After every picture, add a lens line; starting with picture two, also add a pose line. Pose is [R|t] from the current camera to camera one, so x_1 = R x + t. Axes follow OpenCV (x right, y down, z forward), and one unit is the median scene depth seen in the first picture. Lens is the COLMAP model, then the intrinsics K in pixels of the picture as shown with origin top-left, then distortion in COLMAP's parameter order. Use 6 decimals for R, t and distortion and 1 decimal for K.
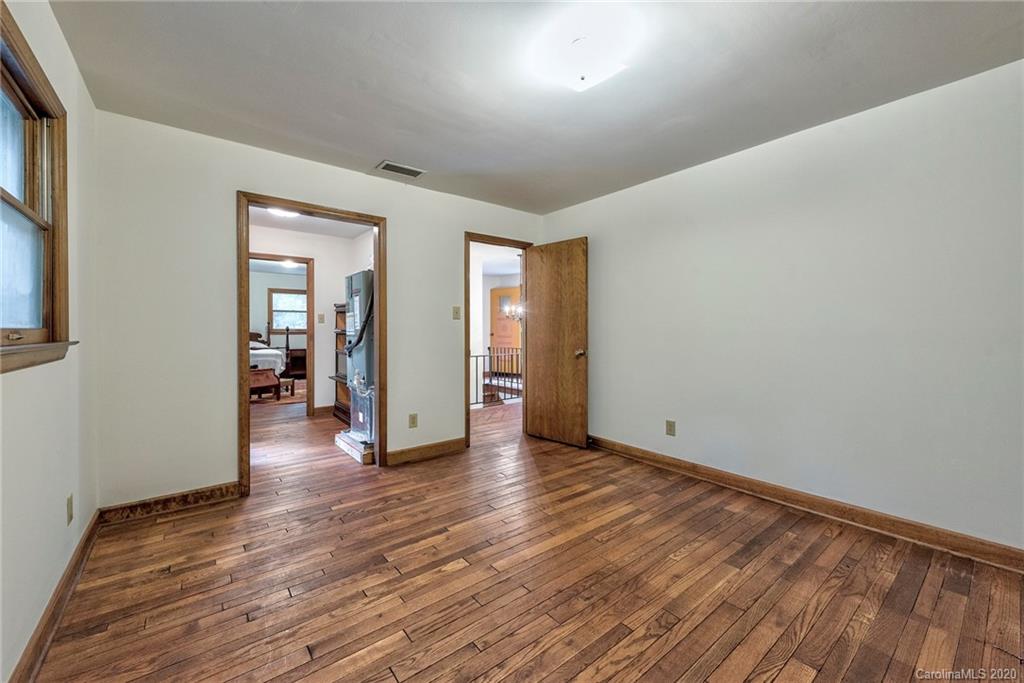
lens RADIAL K [[406.8, 0, 512.6], [0, 406.8, 332.4], [0, 0, 1]] dist [0.008579, -0.001027]
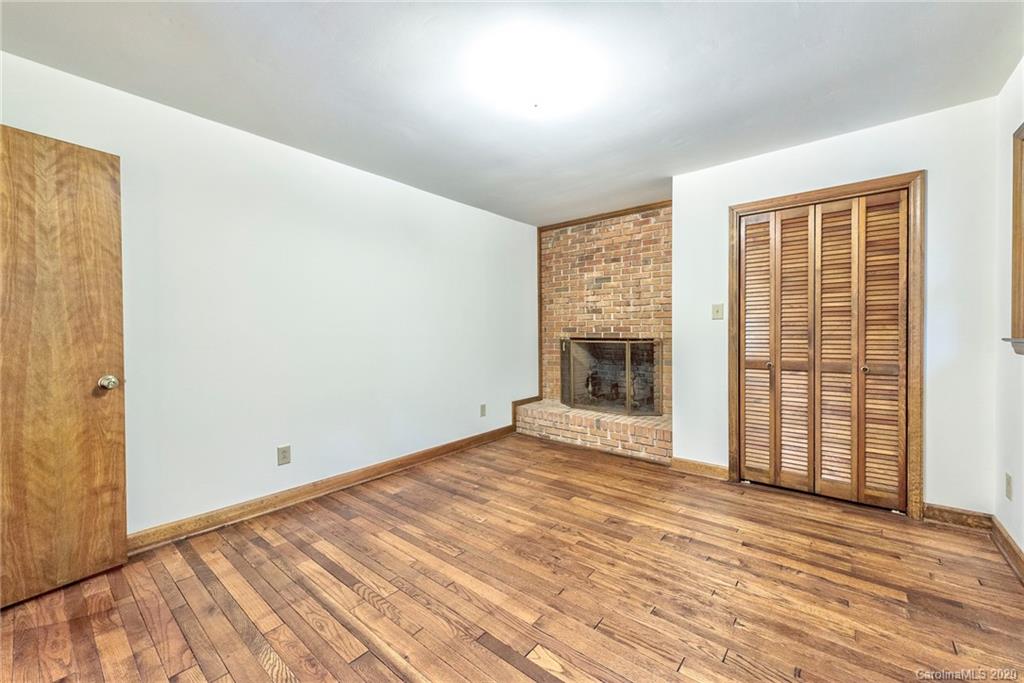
lens RADIAL K [[406.8, 0, 510.2], [0, 406.8, 337.8], [0, 0, 1]] dist [0.008579, -0.001027]
pose [[-0.199635, -0.014125, 0.979768, -0.614324], [0.019590, 0.999639, 0.018404, -0.006508], [-0.979674, 0.022868, -0.199286, 0.886705]]
